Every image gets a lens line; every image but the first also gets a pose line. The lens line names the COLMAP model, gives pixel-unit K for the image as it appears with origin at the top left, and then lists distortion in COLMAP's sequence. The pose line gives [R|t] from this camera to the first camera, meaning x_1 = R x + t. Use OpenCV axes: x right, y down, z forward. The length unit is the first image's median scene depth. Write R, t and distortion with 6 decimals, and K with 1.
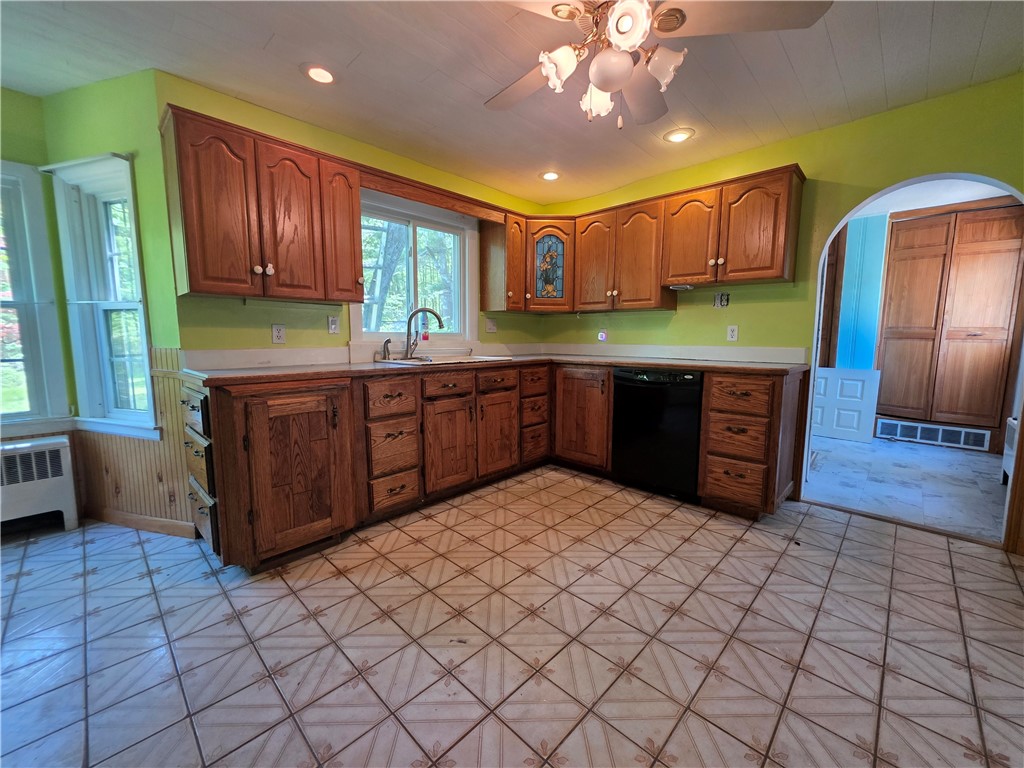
lens RADIAL K [[411.7, 0, 518.5], [0, 411.7, 381.8], [0, 0, 1]] dist [0.002888, 0.000644]
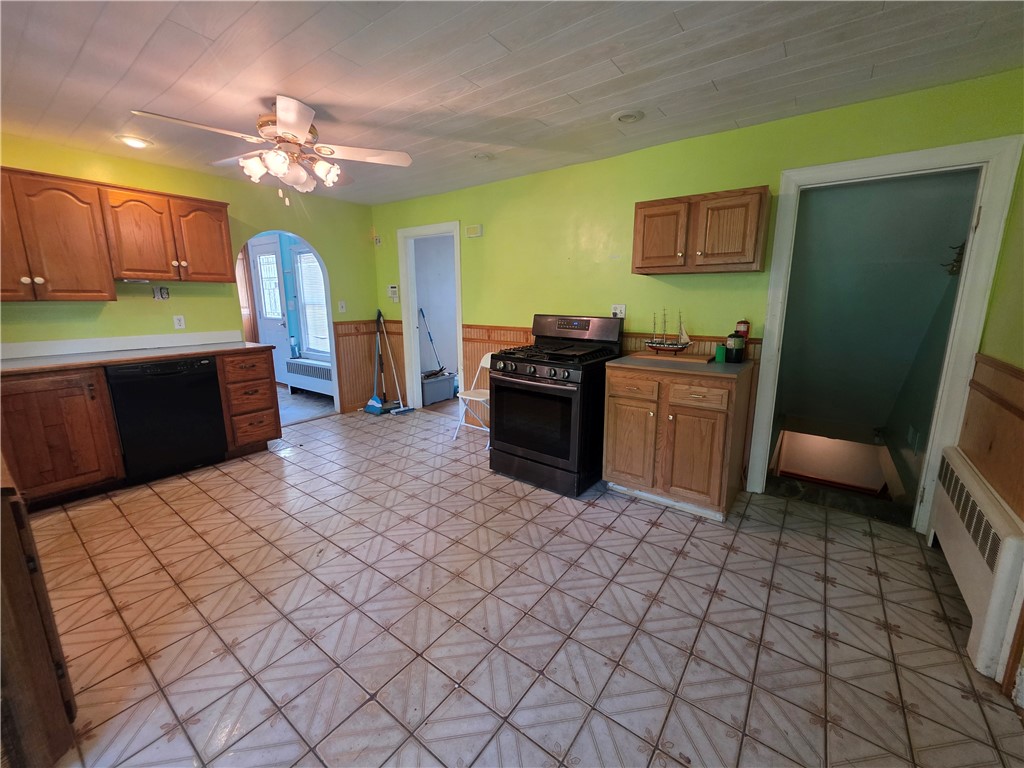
lens RADIAL K [[411.7, 0, 516.5], [0, 411.7, 378.4], [0, 0, 1]] dist [0.002888, 0.000644]
pose [[-0.122846, -0.195781, 0.972923, -0.989954], [0.111053, 0.971479, 0.209513, -0.129859], [-0.986193, 0.133784, -0.097601, 0.238846]]
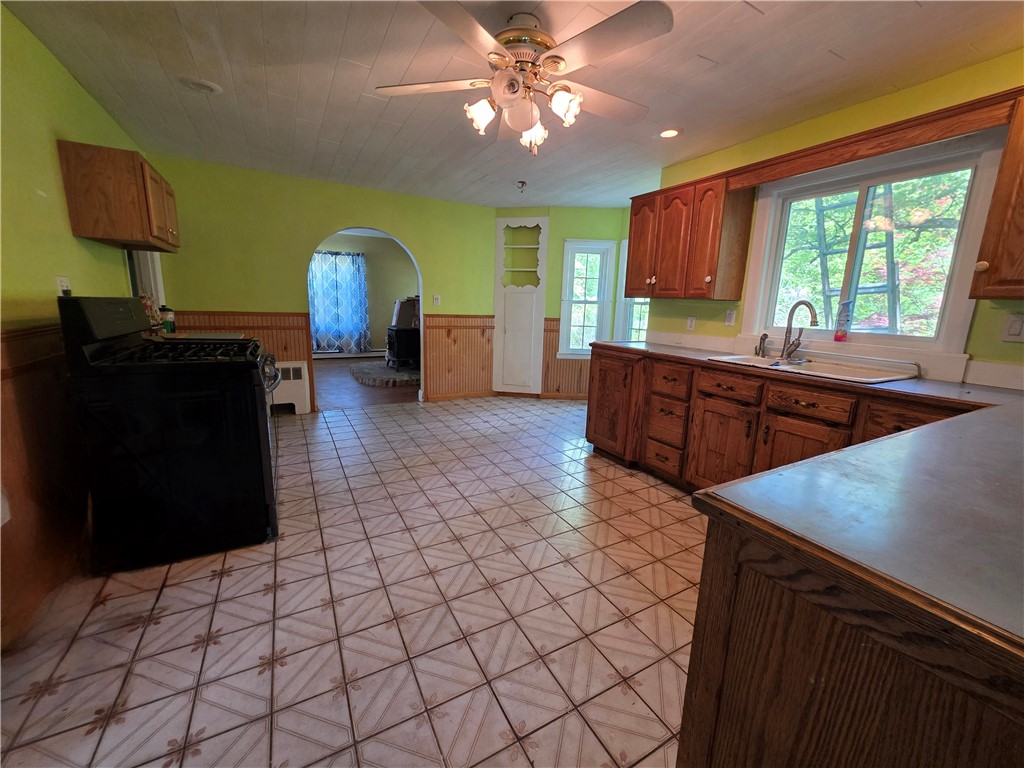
lens RADIAL K [[411.7, 0, 518.4], [0, 411.7, 380.8], [0, 0, 1]] dist [0.002888, 0.000644]
pose [[-0.292026, 0.167655, -0.941601, 0.928977], [-0.140708, 0.966271, 0.215687, -0.153241], [0.946003, 0.195477, -0.258586, 0.892689]]
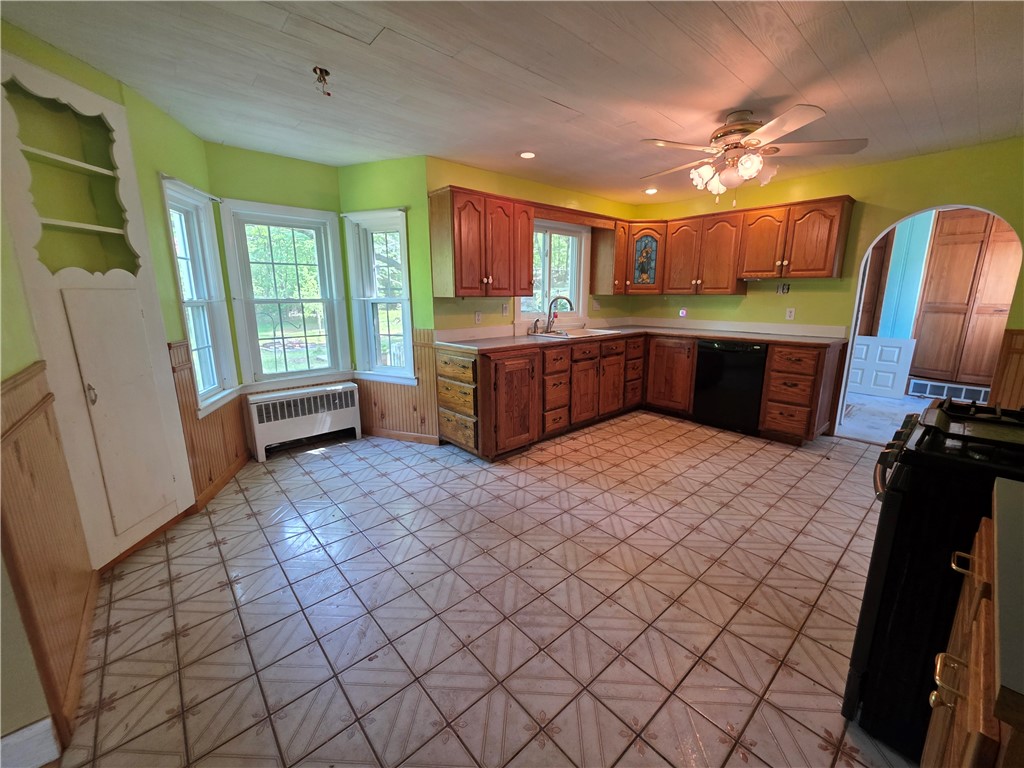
lens RADIAL K [[411.7, 0, 517.6], [0, 411.7, 378.3], [0, 0, 1]] dist [0.002888, 0.000644]
pose [[0.996565, 0.012046, -0.081933, -0.326111], [-0.004562, 0.995848, 0.090917, -0.034070], [0.082688, -0.090230, 0.992482, -0.547666]]
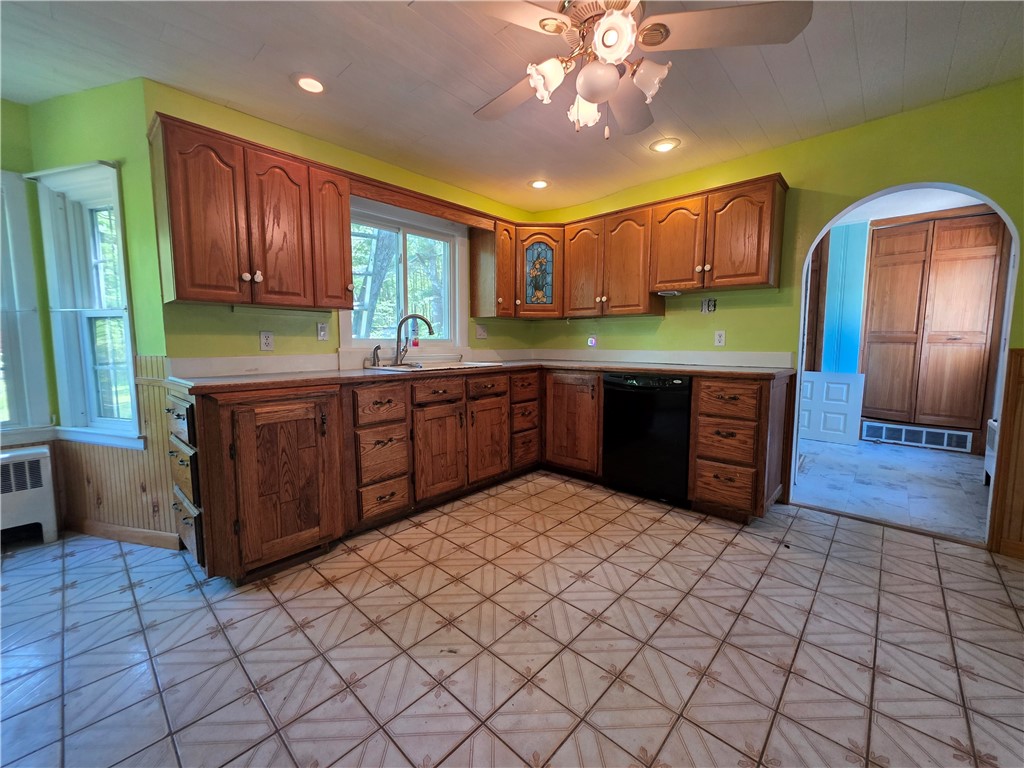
lens RADIAL K [[411.7, 0, 516.8], [0, 411.7, 378.4], [0, 0, 1]] dist [0.002888, 0.000644]
pose [[0.999818, -0.006177, 0.018057, 0.001793], [0.006575, 0.999734, -0.022095, 0.000210], [-0.017916, 0.022210, 0.999593, -0.001835]]
